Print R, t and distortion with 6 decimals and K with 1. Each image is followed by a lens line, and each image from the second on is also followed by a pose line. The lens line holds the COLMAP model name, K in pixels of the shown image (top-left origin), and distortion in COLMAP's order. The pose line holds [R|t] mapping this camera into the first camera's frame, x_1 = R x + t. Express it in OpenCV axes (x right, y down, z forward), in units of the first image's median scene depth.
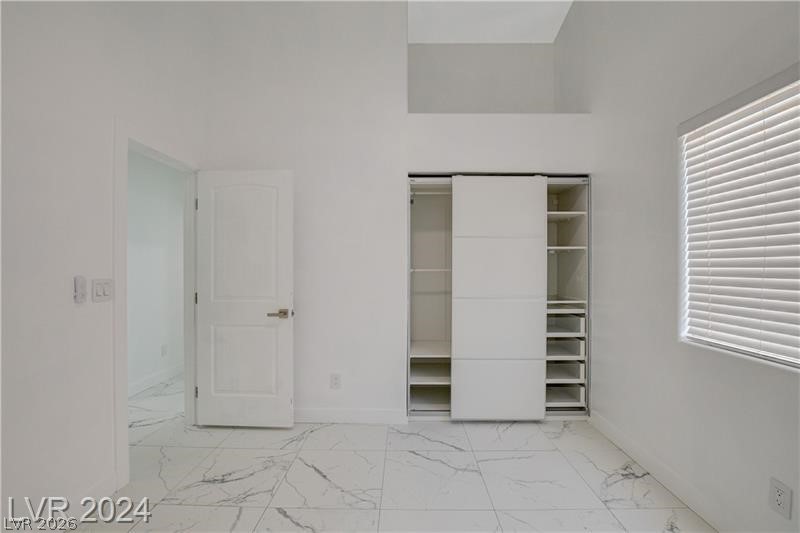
lens RADIAL K [[352.3, 0, 397.7], [0, 352.3, 265.0], [0, 0, 1]] dist [-0.031579, 0.008021]
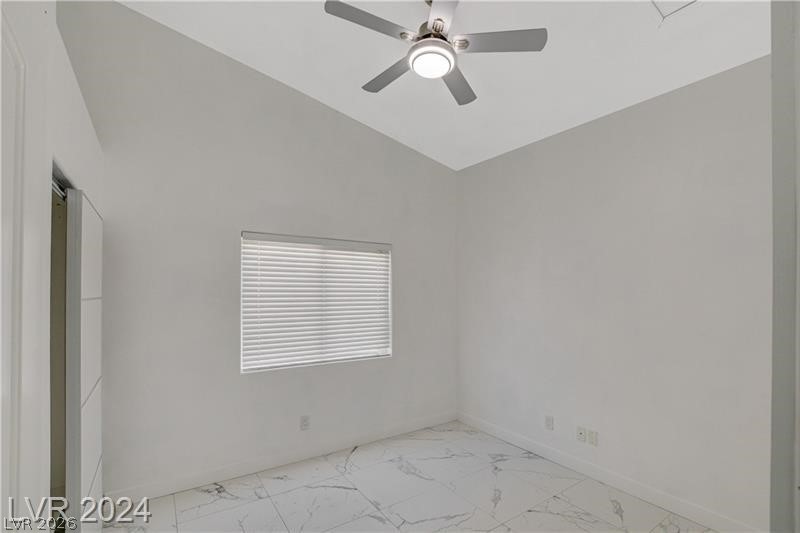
lens RADIAL K [[359.7, 0, 399.0], [0, 359.7, 290.9], [0, 0, 1]] dist [-0.026301, 0.000086]
pose [[-0.562861, 0.001870, 0.826550, -0.583436], [-0.007417, 0.999946, -0.007314, -0.091847], [-0.826518, -0.010247, -0.562816, 0.883494]]
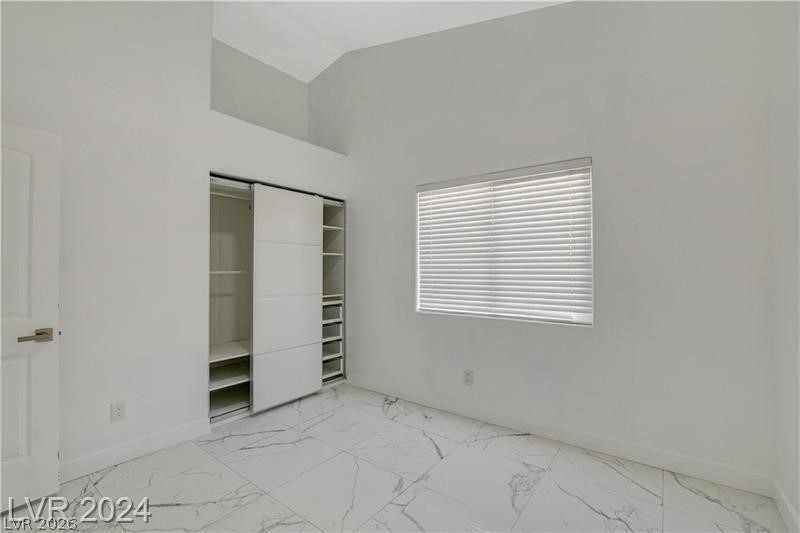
lens RADIAL K [[352.3, 0, 397.7], [0, 352.3, 265.0], [0, 0, 1]] dist [-0.031579, 0.008021]
pose [[0.602468, 0.007940, 0.798104, -0.426022], [-0.003621, 0.999967, -0.007215, -0.000210], [-0.798135, 0.001456, 0.602477, 0.015481]]
